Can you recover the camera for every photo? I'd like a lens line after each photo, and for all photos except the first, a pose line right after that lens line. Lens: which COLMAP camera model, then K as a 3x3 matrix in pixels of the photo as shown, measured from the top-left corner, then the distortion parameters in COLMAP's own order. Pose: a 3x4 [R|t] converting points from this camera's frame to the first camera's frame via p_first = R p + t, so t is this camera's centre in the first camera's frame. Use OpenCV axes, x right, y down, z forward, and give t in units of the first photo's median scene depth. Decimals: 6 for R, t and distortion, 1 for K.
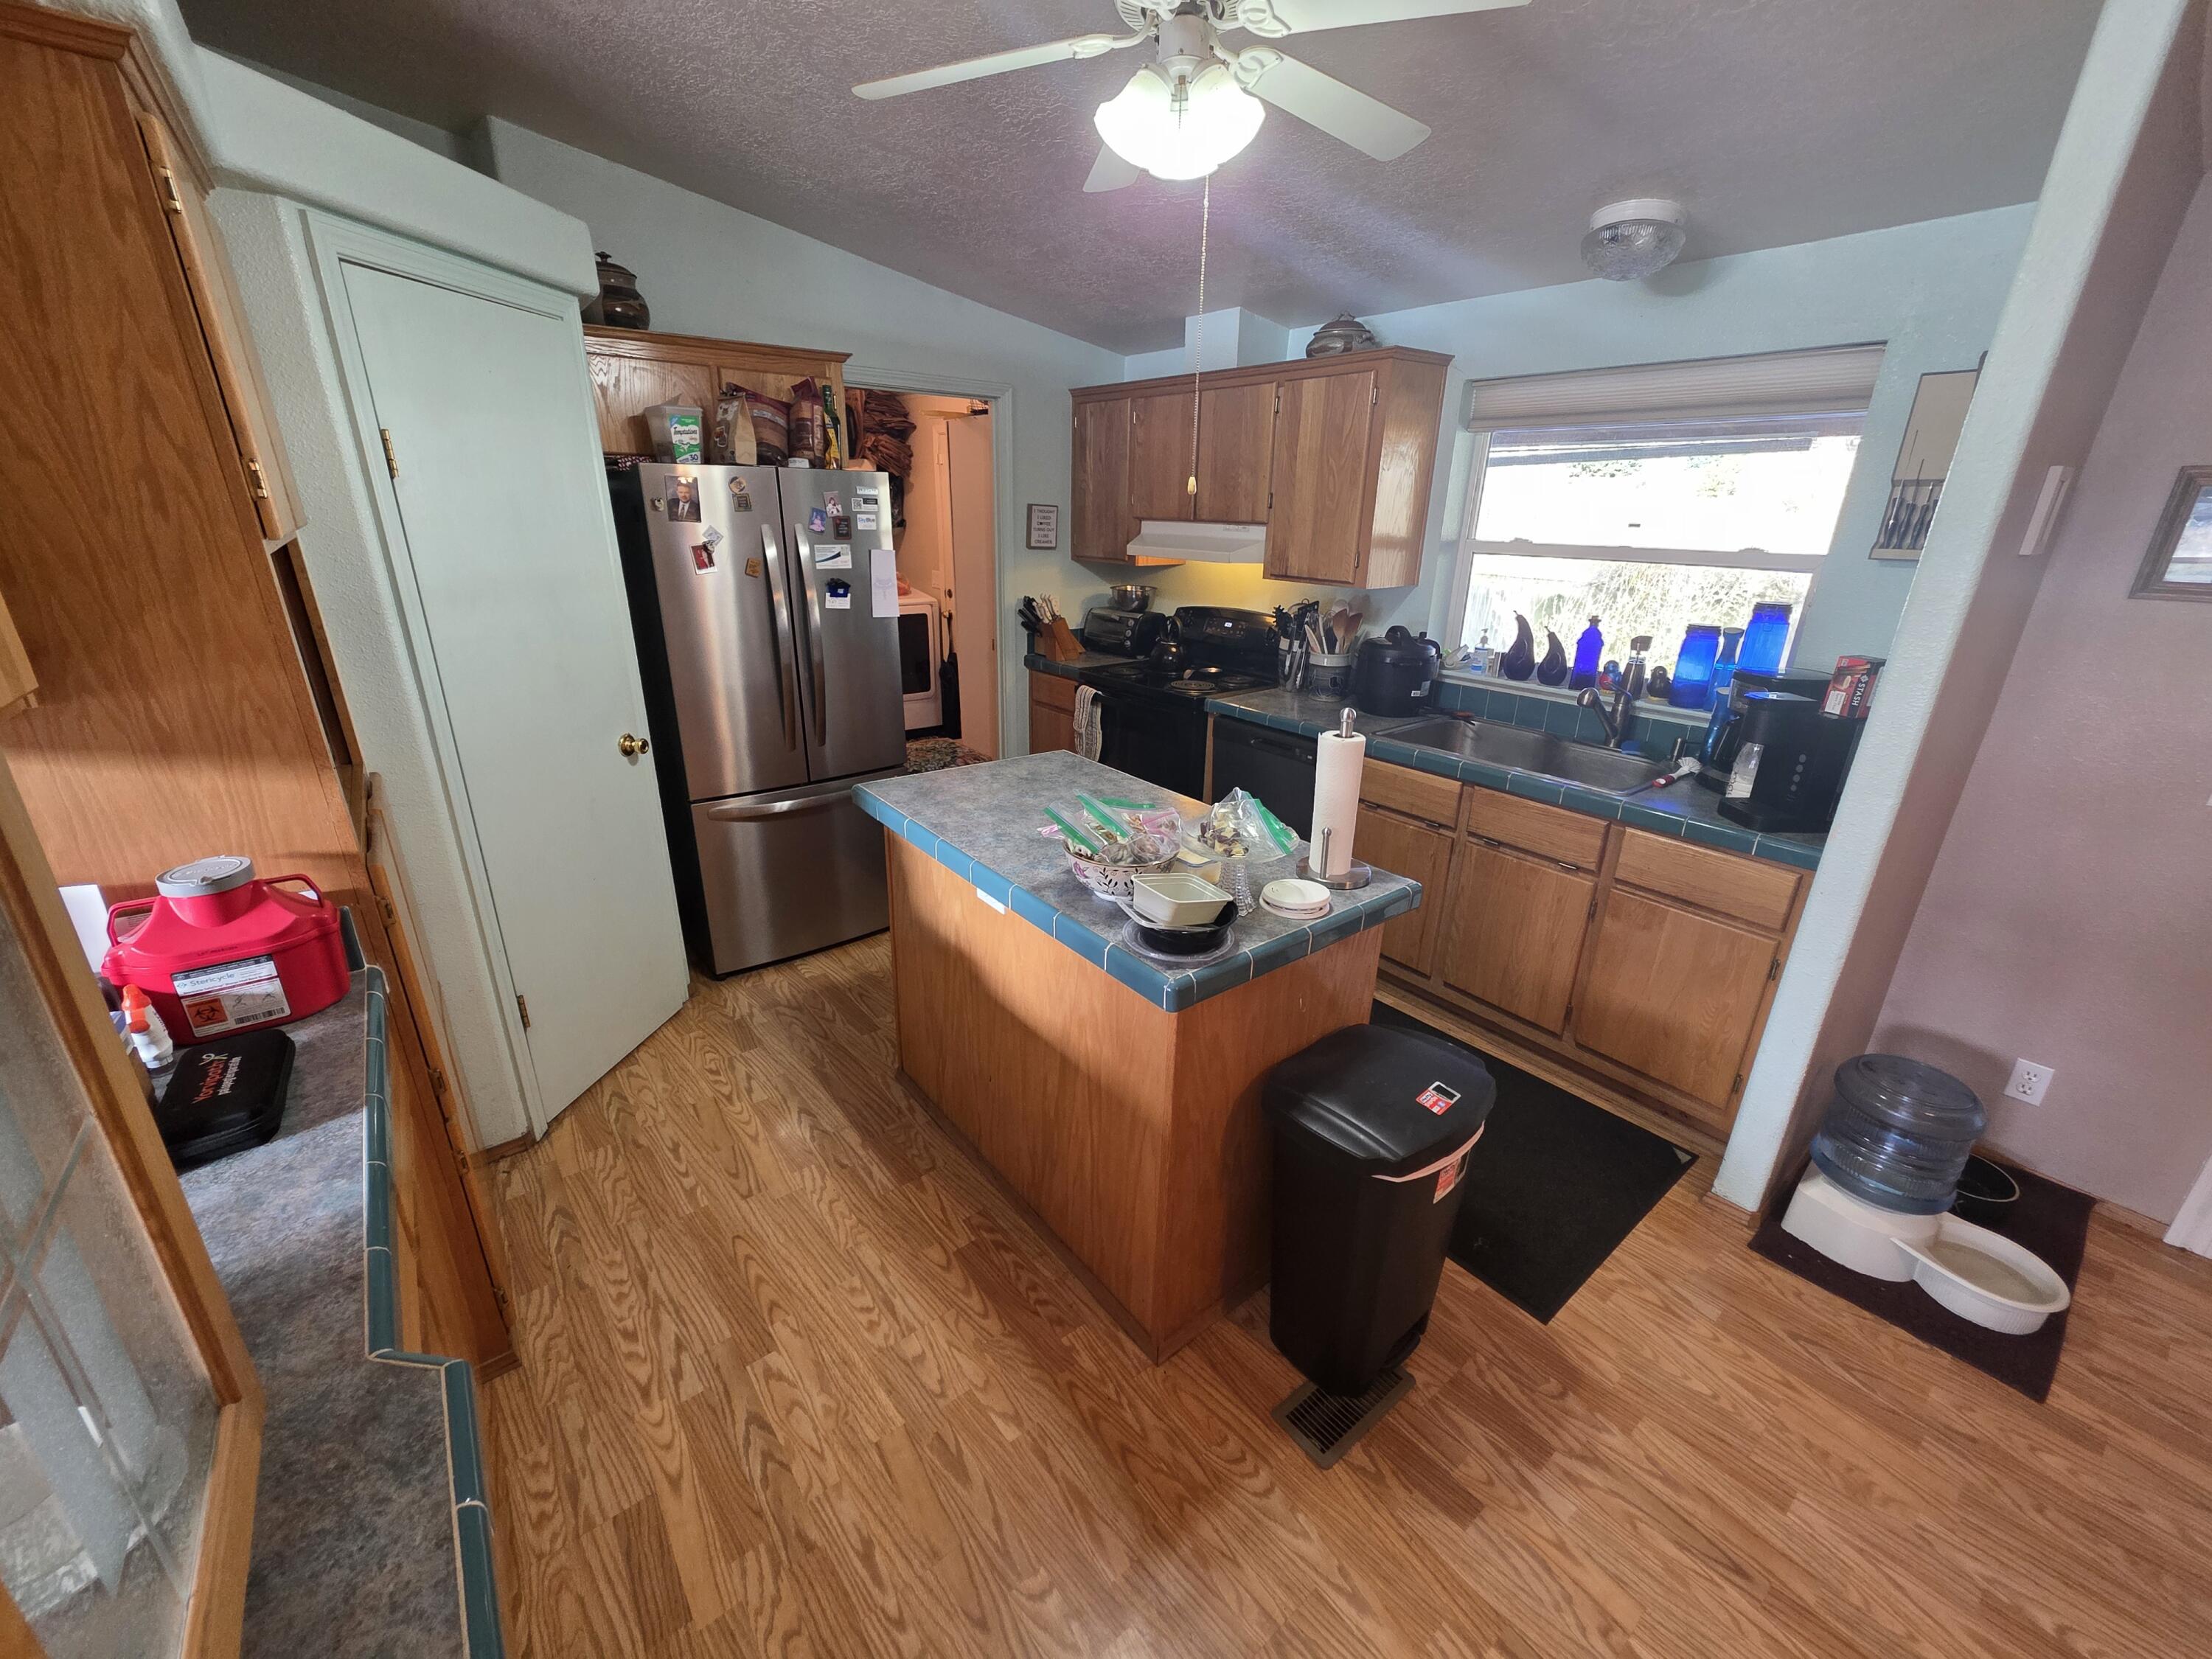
lens RADIAL K [[877.1, 0, 1106.0], [0, 877.1, 829.5], [0, 0, 1]] dist [0.000800, 0.000567]
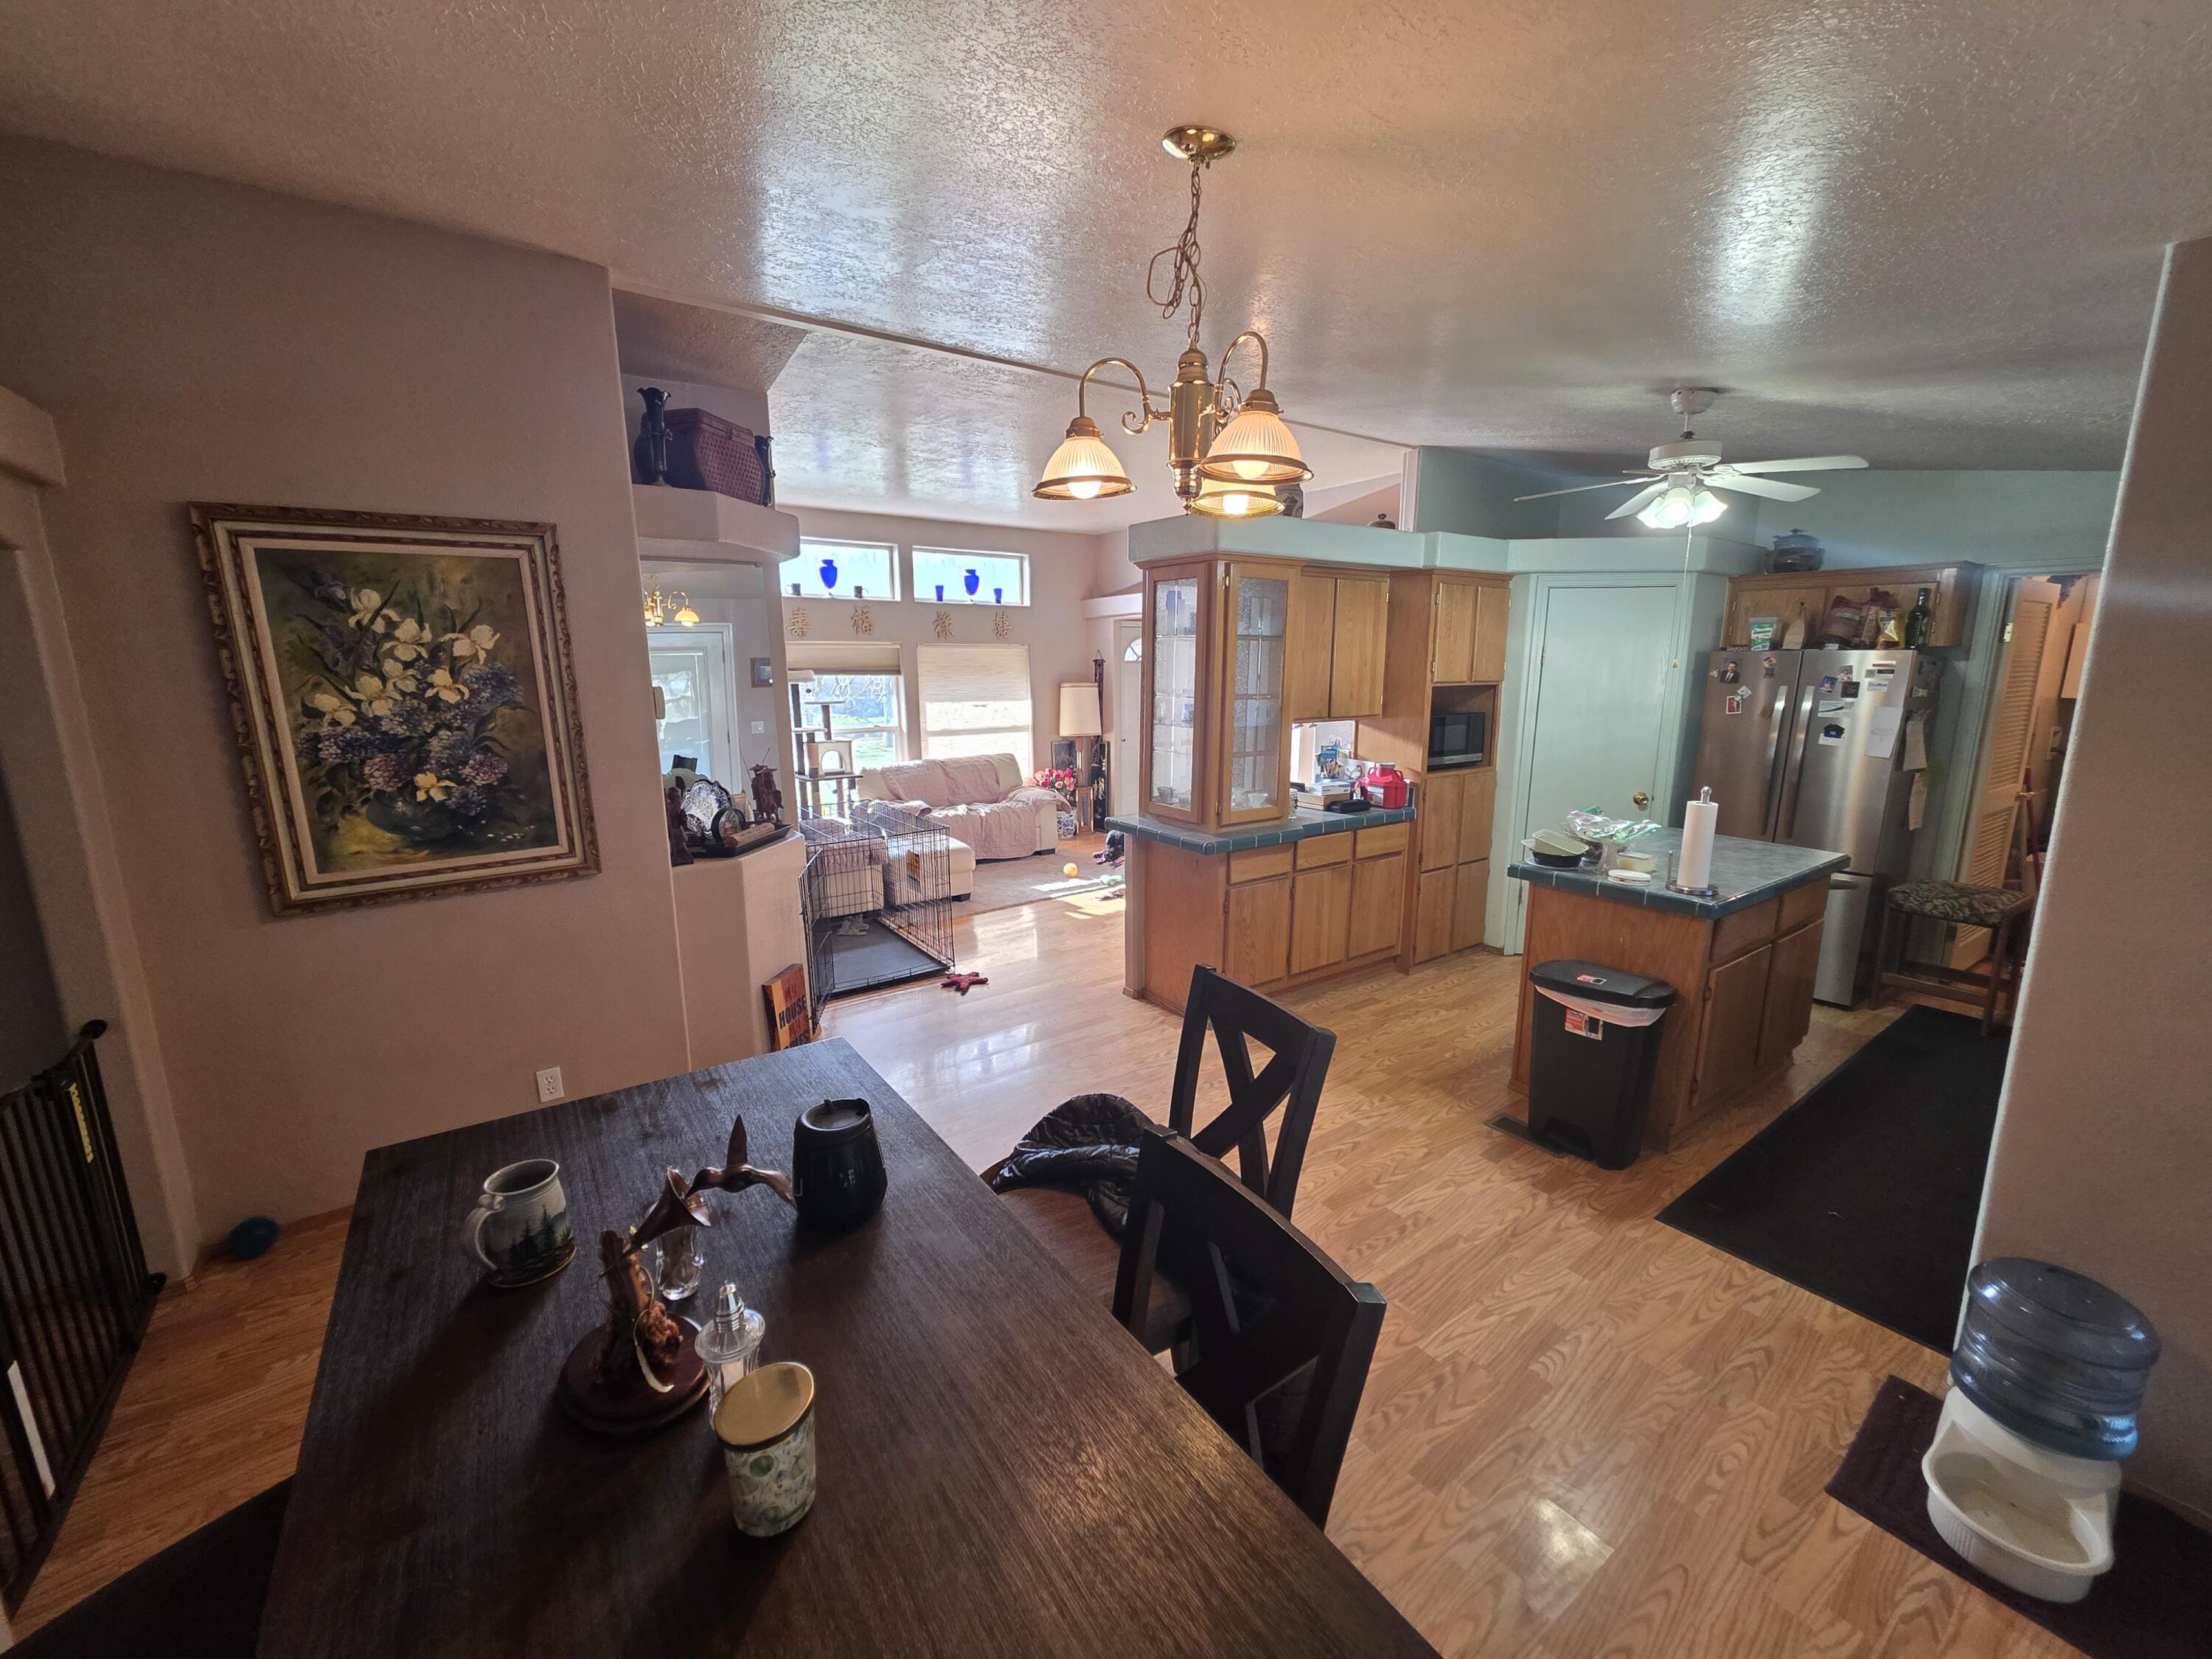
lens RADIAL K [[877.1, 0, 1106.0], [0, 877.1, 829.5], [0, 0, 1]] dist [0.000800, 0.000567]
pose [[-0.039864, 0.175696, -0.983637, 2.058562], [-0.350203, 0.919521, 0.178436, 0.039071], [0.935825, 0.351586, 0.024873, -0.111876]]
